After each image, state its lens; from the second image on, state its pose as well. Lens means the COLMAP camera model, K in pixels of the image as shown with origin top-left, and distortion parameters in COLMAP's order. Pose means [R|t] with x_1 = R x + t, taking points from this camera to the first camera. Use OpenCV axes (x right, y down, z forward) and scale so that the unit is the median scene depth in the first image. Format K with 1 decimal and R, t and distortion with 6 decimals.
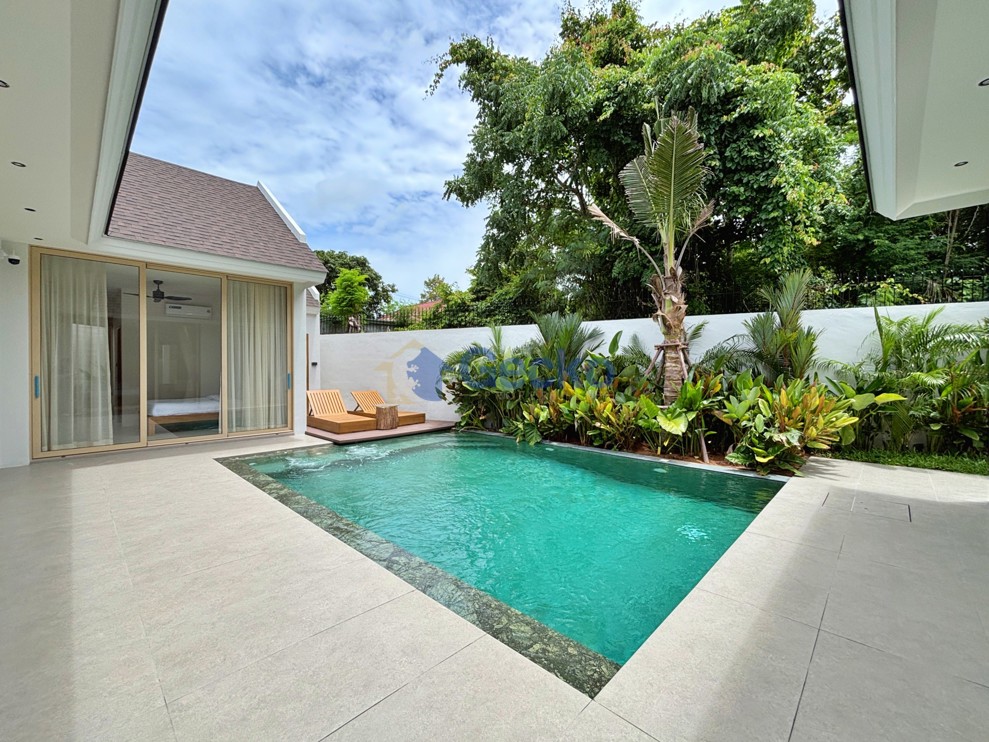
lens RADIAL K [[399.9, 0, 498.7], [0, 399.9, 368.3], [0, 0, 1]] dist [0.000235, -0.000467]
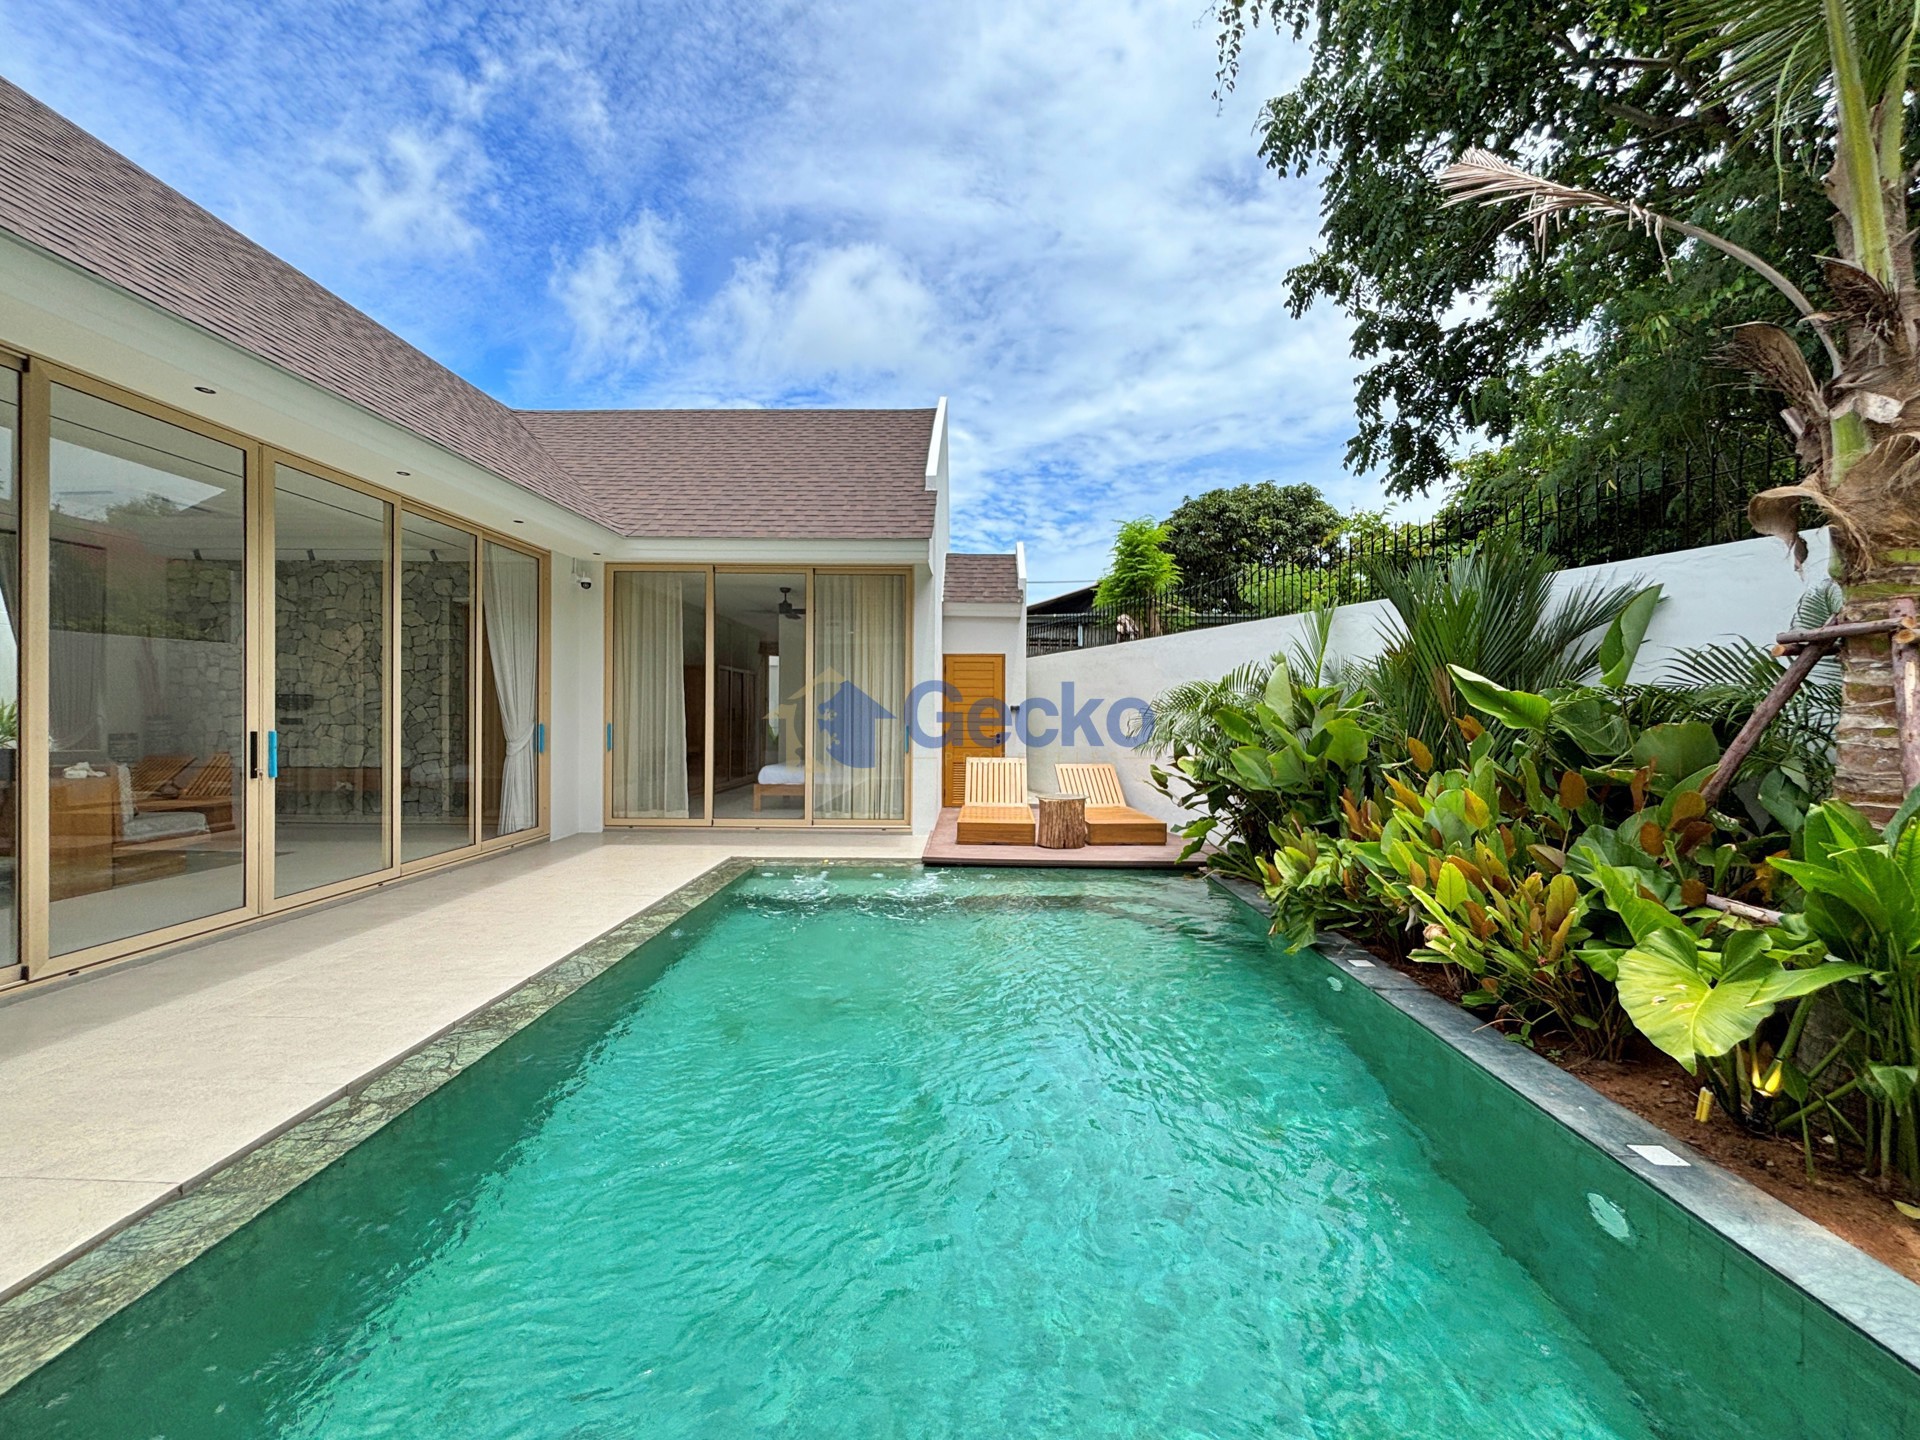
lens RADIAL K [[776.4, 0, 968.1], [0, 776.4, 714.8], [0, 0, 1]] dist [0.000235, -0.000467]
pose [[0.683433, 0.009401, -0.729953, 0.351719], [-0.008832, 0.999950, 0.004610, -0.009661], [0.729960, 0.003296, 0.683482, 0.324513]]
